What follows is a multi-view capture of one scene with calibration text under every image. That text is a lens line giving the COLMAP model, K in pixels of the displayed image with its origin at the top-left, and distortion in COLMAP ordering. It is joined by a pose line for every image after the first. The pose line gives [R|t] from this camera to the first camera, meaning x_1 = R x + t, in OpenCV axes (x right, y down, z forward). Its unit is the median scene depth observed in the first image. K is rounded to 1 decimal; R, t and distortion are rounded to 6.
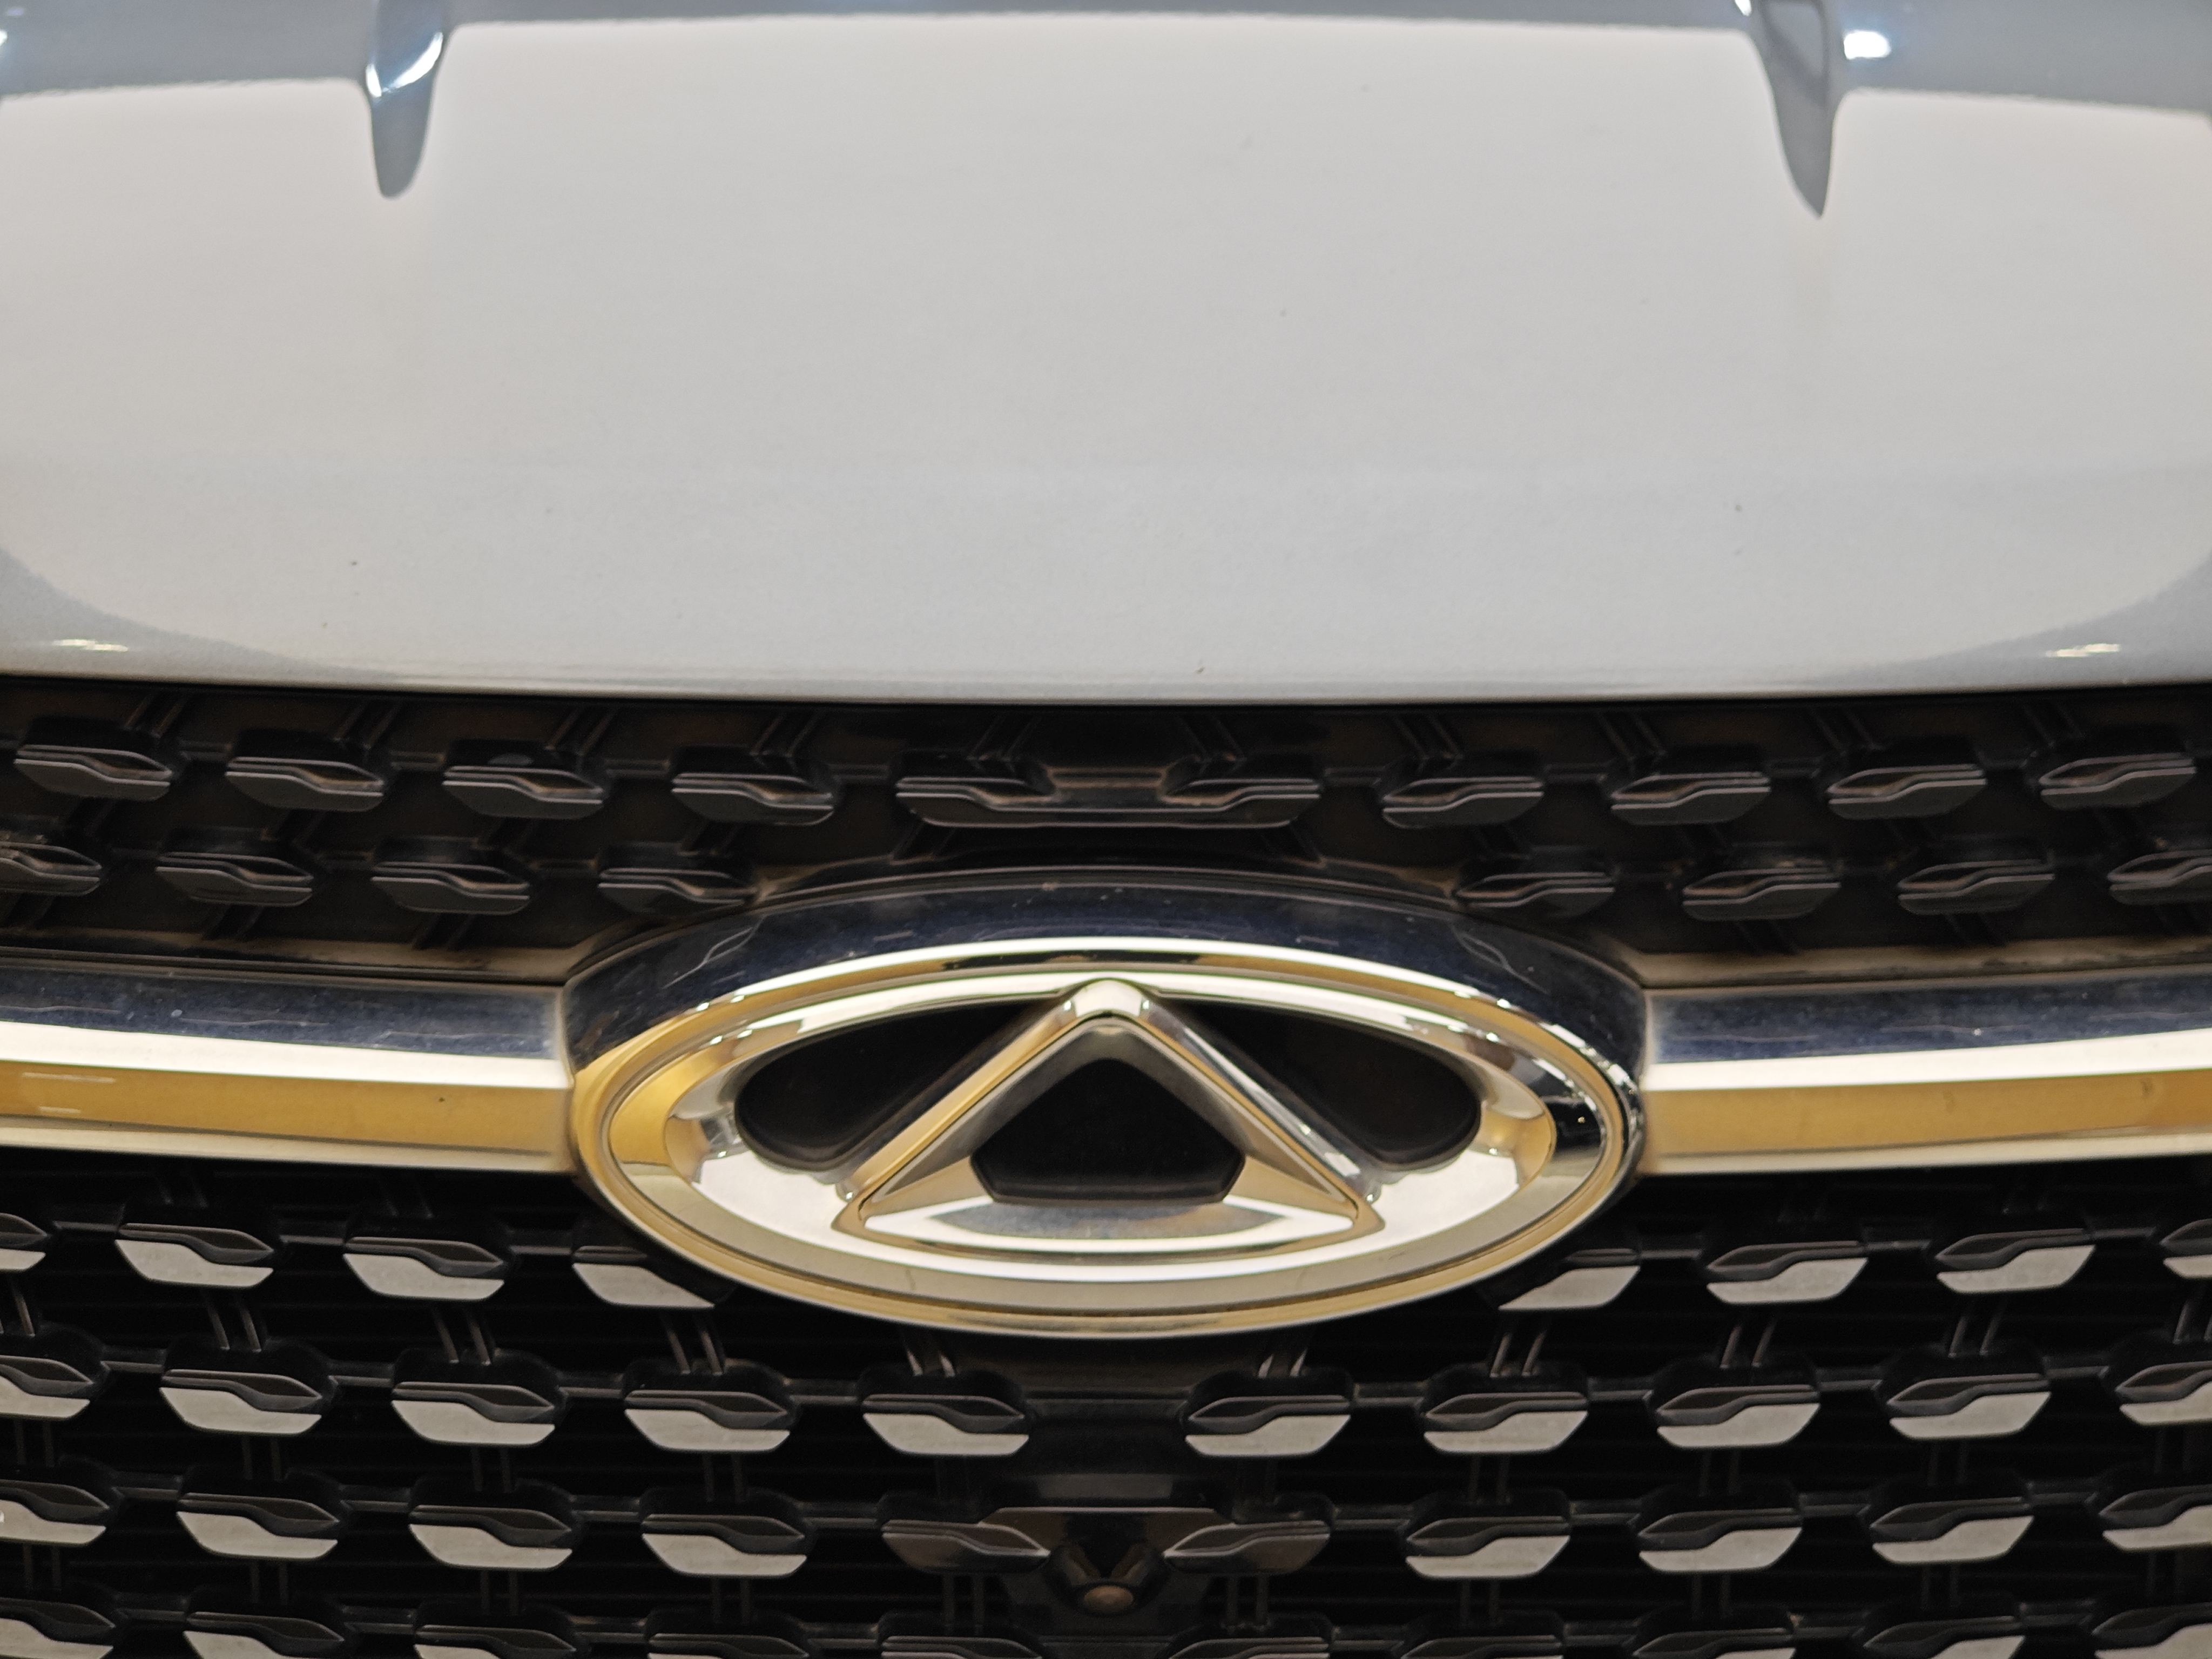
lens RADIAL K [[4853.2, 0, 1104.3], [0, 4853.2, 831.9], [0, 0, 1]] dist [0.061992, 0.000000]
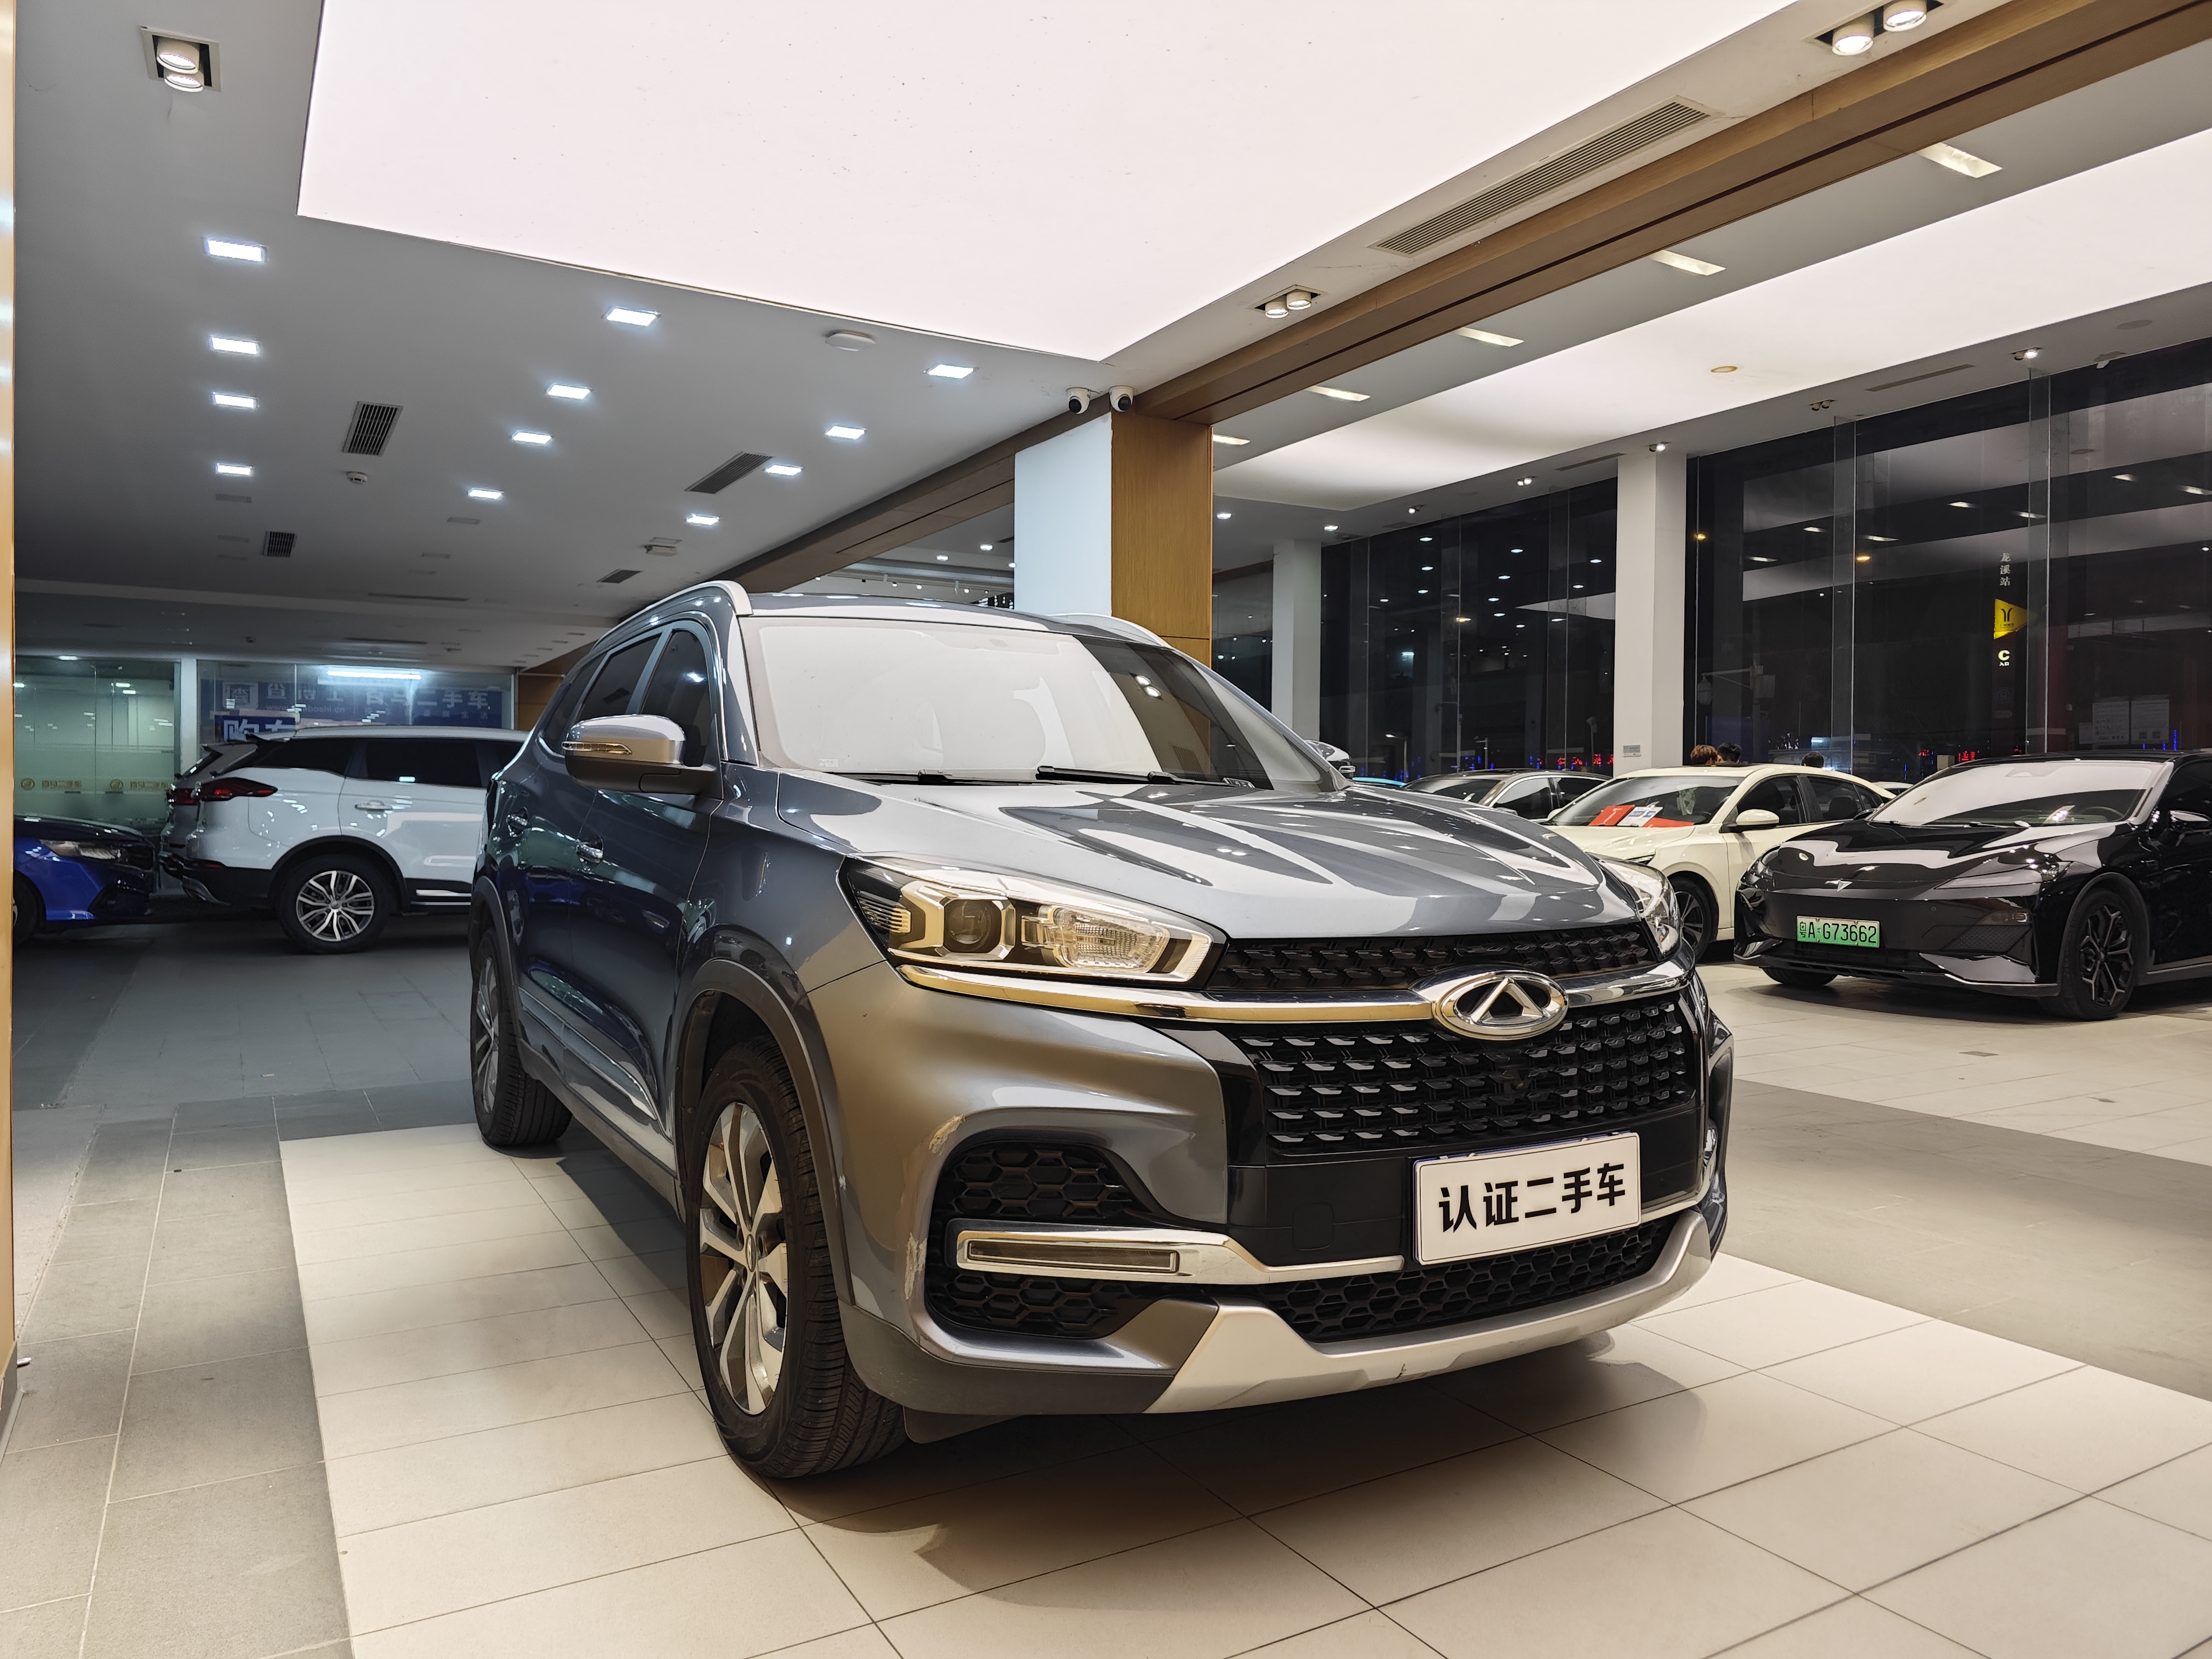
lens RADIAL K [[1490.1, 0, 1110.7], [0, 1490.1, 814.6], [0, 0, 1]] dist [0.052772, -0.005685]
pose [[0.865625, -0.001882, 0.500690, -1.301721], [0.104497, 0.978651, -0.176983, 0.107088], [-0.489667, 0.205522, 0.847341, -0.333805]]
